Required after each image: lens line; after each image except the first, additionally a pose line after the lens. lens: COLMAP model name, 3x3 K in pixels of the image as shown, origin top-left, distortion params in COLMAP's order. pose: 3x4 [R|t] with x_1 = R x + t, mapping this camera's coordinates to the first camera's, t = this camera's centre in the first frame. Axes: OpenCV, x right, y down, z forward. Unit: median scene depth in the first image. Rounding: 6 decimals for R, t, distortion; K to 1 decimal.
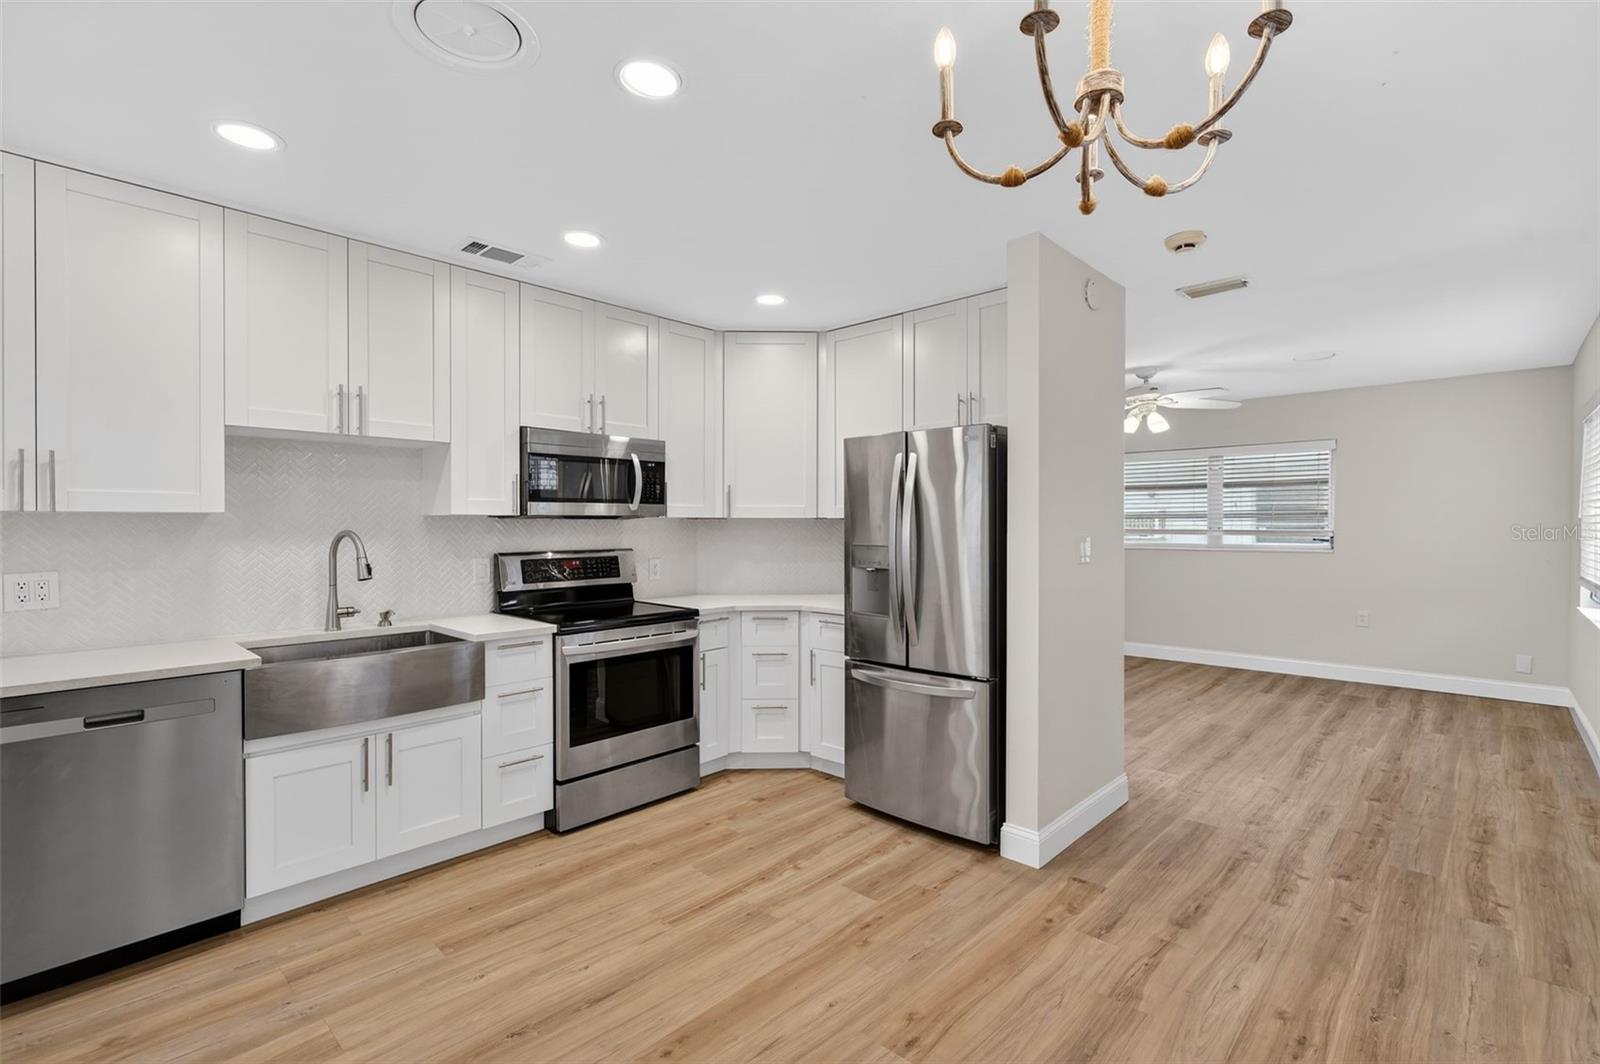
lens RADIAL K [[726.1, 0, 800.0], [0, 726.1, 532.0], [0, 0, 1]] dist [-0.000796, -0.000479]
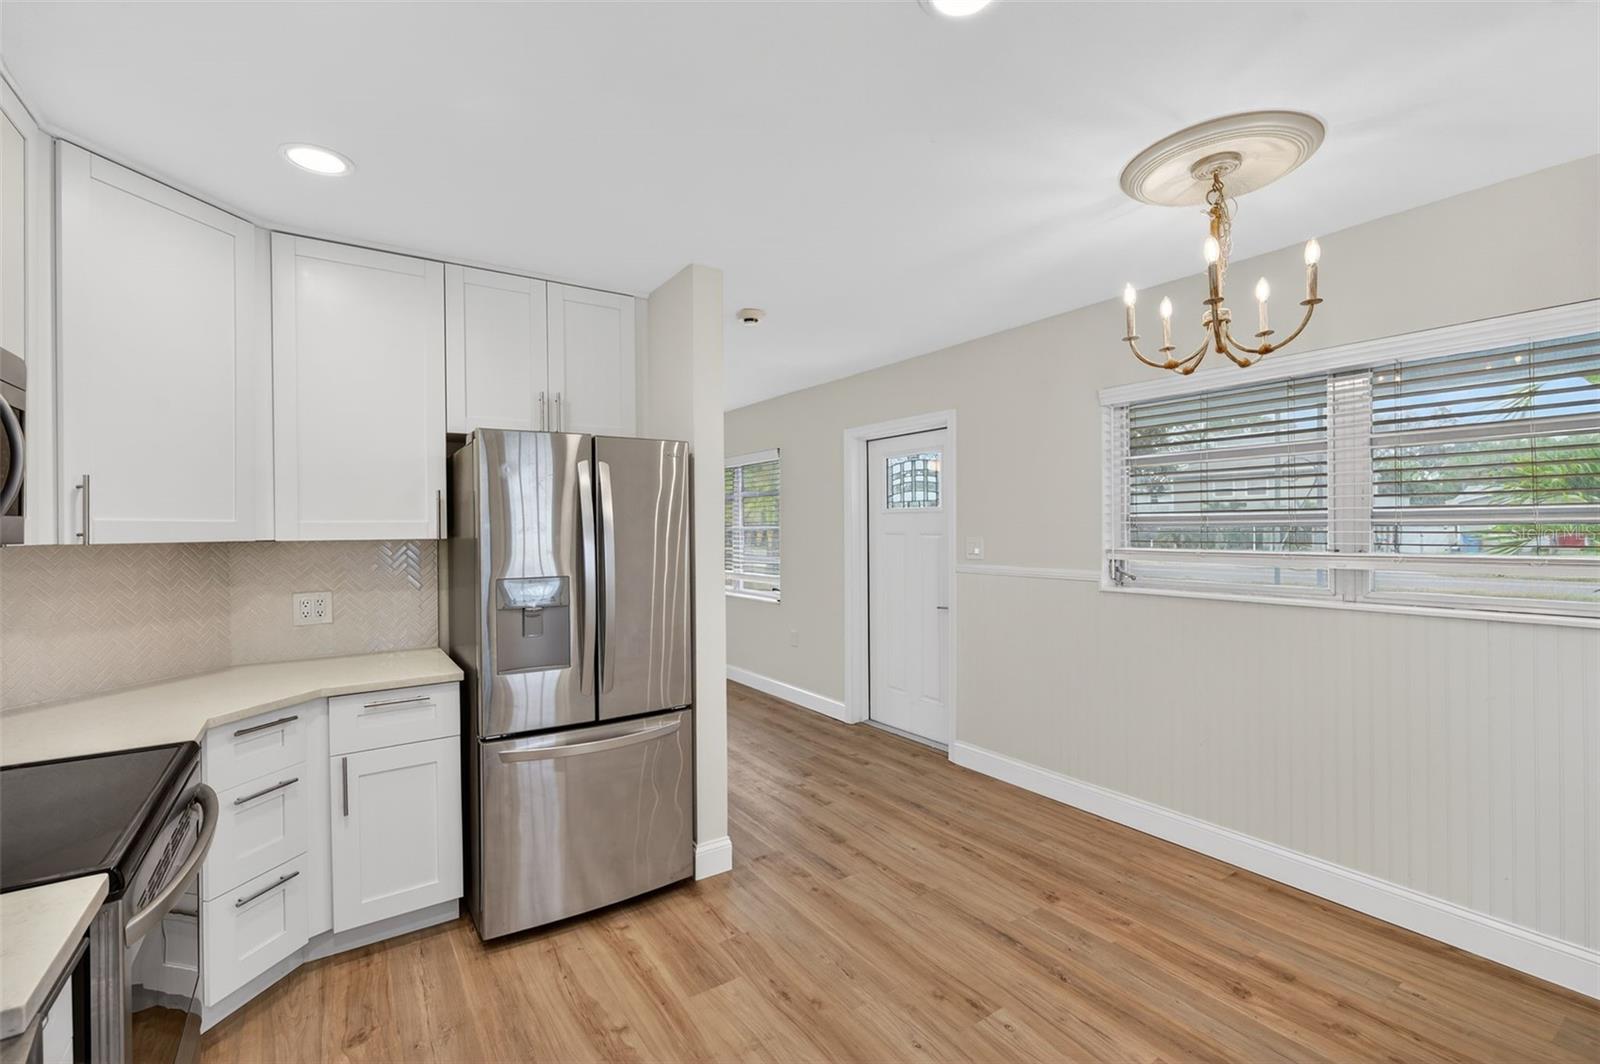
lens RADIAL K [[698.7, 0, 800.0], [0, 698.7, 532.0], [0, 0, 1]] dist [0.009207, -0.004188]
pose [[0.216639, -0.005658, 0.976235, -0.579891], [0.017871, 0.999839, 0.001829, -0.026369], [-0.976088, 0.017051, 0.216705, 0.602891]]
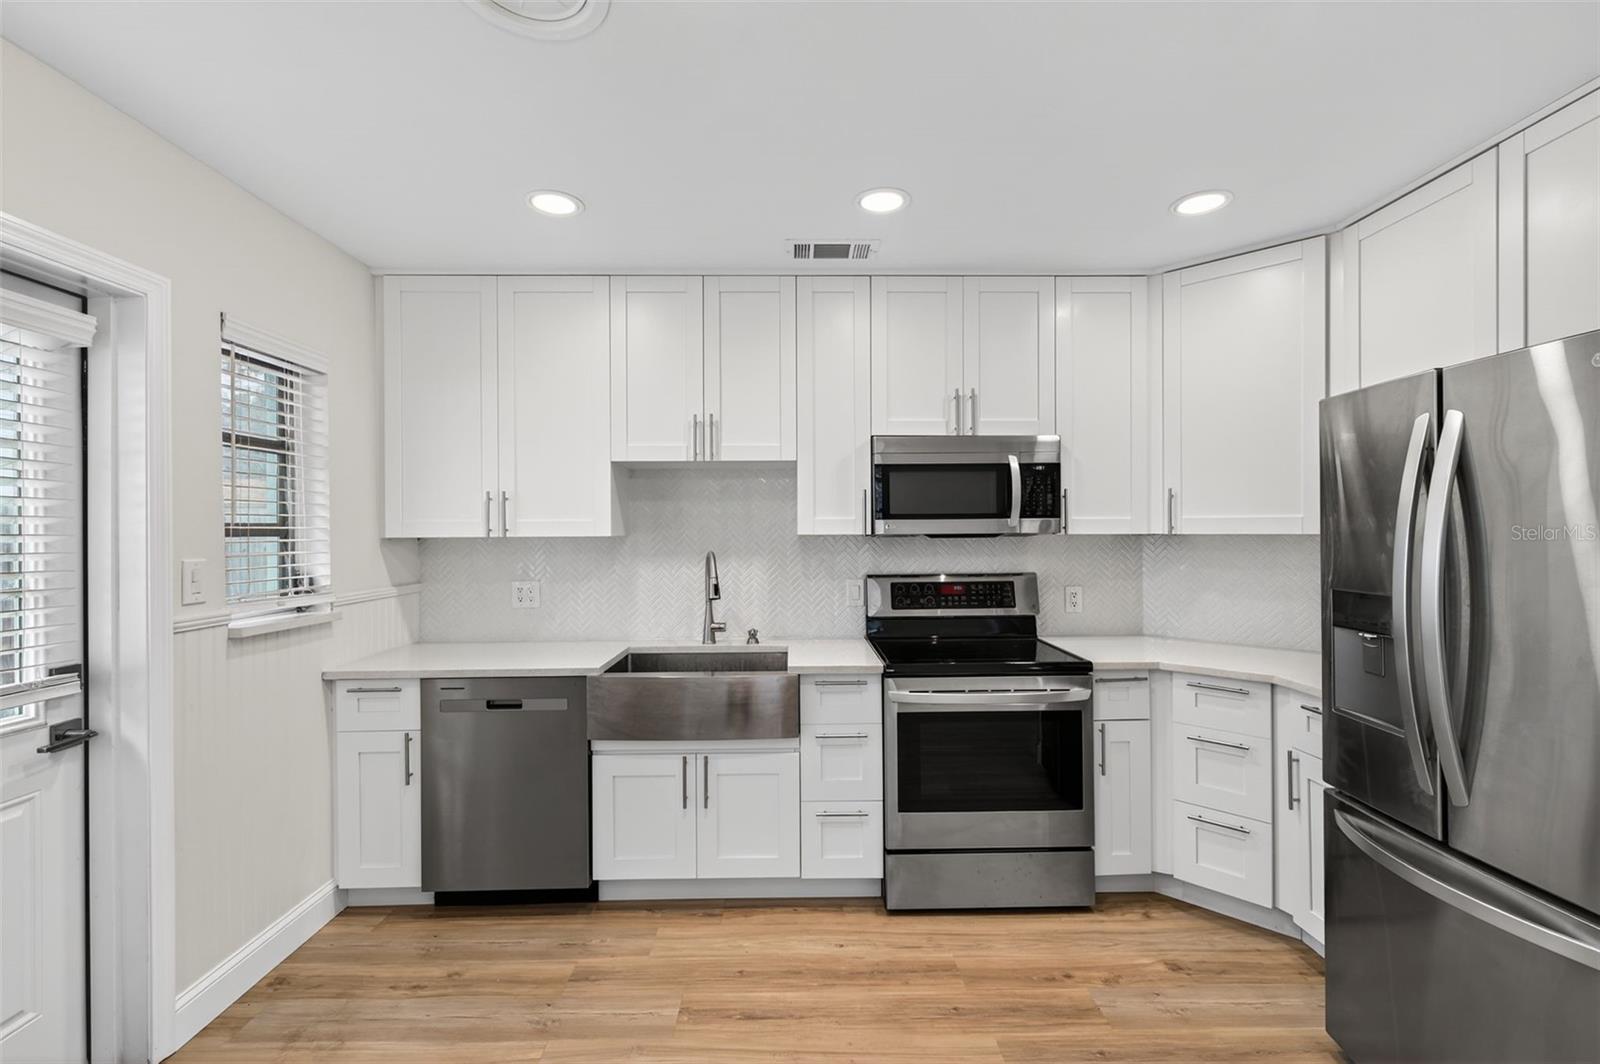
lens RADIAL K [[698.7, 0, 800.0], [0, 698.7, 532.0], [0, 0, 1]] dist [0.009207, -0.004188]
pose [[0.697313, -0.002670, -0.716761, 0.184781], [-0.001073, 0.999988, -0.004769, -0.023603], [0.716766, 0.004095, 0.697302, 0.352301]]
